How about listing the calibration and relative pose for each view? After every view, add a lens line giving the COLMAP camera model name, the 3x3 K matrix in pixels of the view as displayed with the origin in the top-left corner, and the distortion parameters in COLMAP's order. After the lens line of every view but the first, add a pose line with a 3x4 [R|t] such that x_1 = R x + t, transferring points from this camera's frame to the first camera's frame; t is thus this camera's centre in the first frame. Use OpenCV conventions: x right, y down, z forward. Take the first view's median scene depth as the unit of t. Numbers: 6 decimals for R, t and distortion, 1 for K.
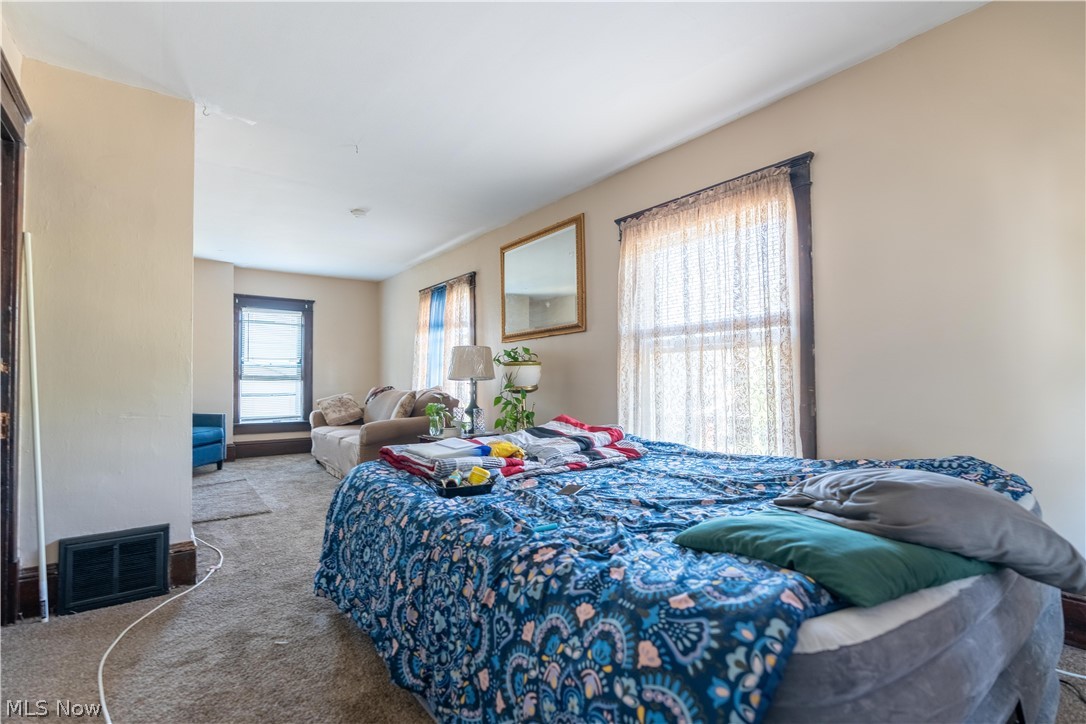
lens RADIAL K [[514.8, 0, 543.0], [0, 514.8, 362.0], [0, 0, 1]] dist [-0.001389, -0.000042]
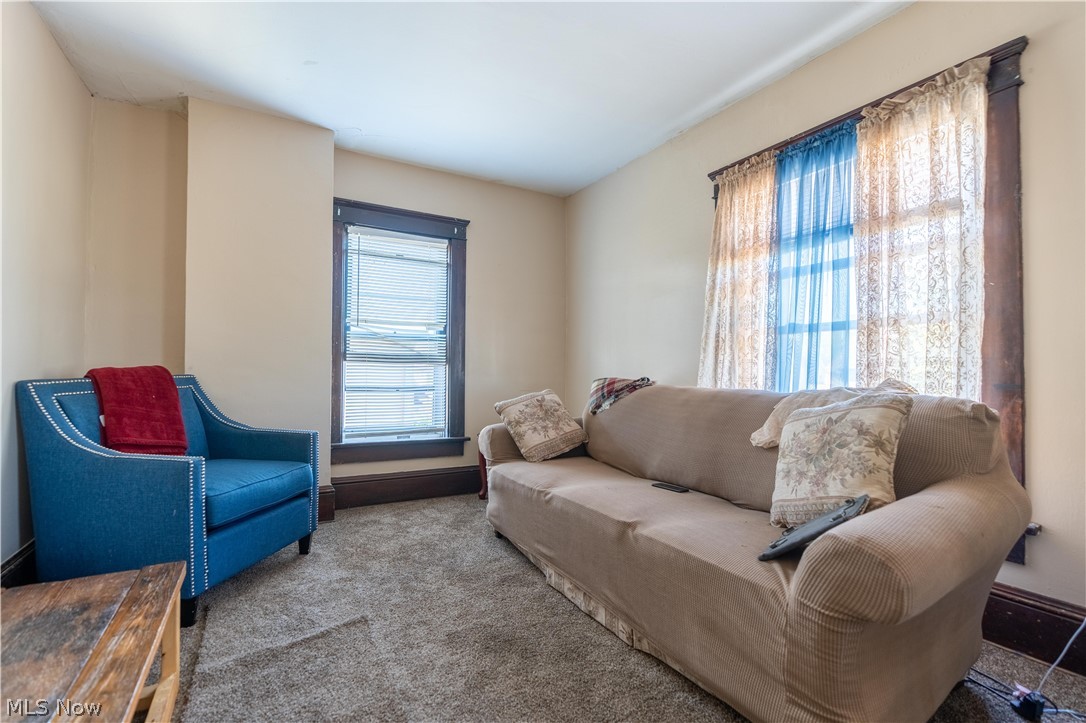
lens RADIAL K [[491.2, 0, 543.0], [0, 491.2, 361.5], [0, 0, 1]] dist [-0.001550, 0.000209]
pose [[0.992460, 0.015797, -0.121545, -0.320779], [-0.014039, 0.999784, 0.015305, 0.025101], [0.121761, -0.013483, 0.992468, 0.518585]]
